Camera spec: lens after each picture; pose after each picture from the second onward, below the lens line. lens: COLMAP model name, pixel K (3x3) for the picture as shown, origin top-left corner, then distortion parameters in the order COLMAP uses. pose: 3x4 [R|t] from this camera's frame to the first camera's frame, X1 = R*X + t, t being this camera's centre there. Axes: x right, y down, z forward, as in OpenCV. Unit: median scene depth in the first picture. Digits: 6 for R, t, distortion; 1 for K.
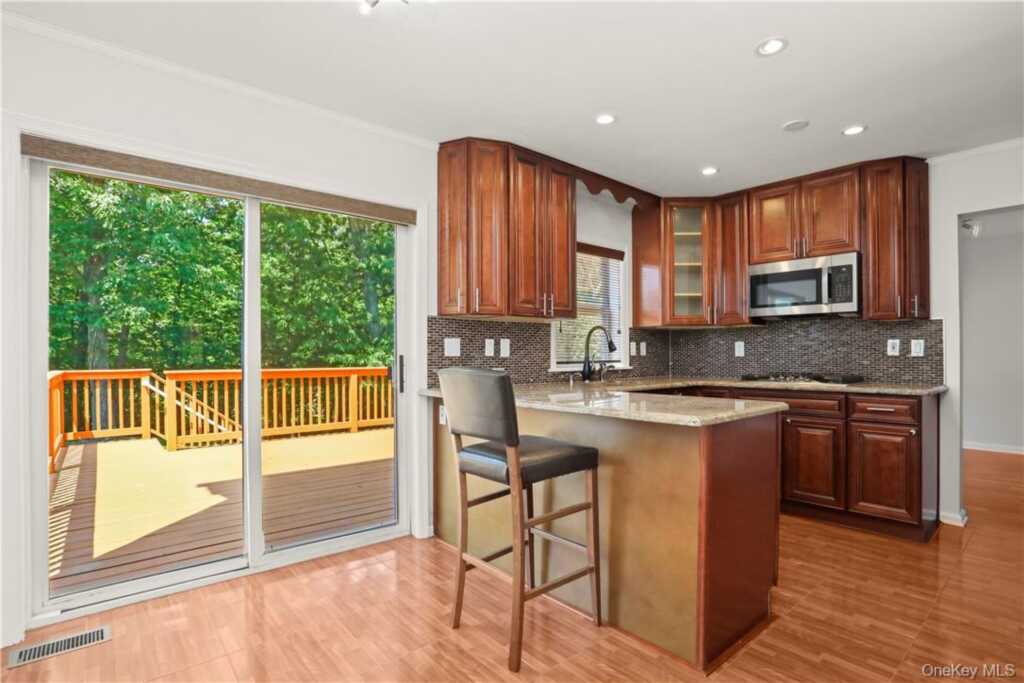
lens RADIAL K [[504.7, 0, 513.1], [0, 504.7, 348.4], [0, 0, 1]] dist [-0.083385, 0.043636]
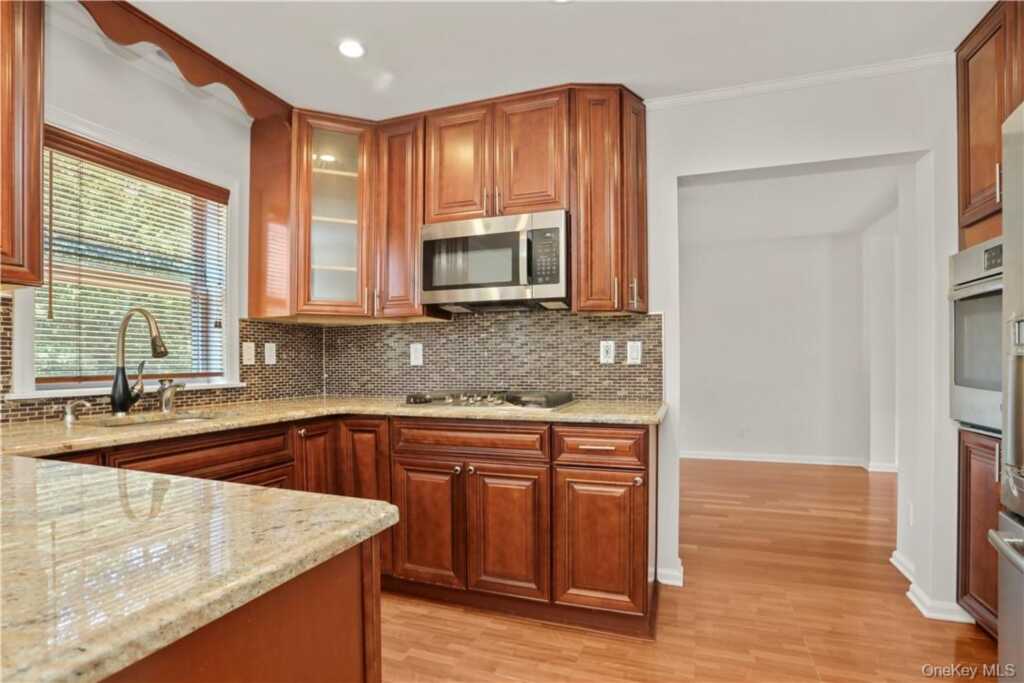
lens RADIAL K [[504.7, 0, 513.1], [0, 504.7, 348.4], [0, 0, 1]] dist [-0.083385, 0.043636]
pose [[0.871029, 0.010162, 0.491127, 0.286131], [-0.001560, 0.999838, -0.017921, 0.006263], [-0.491229, 0.014843, 0.870904, 0.410530]]
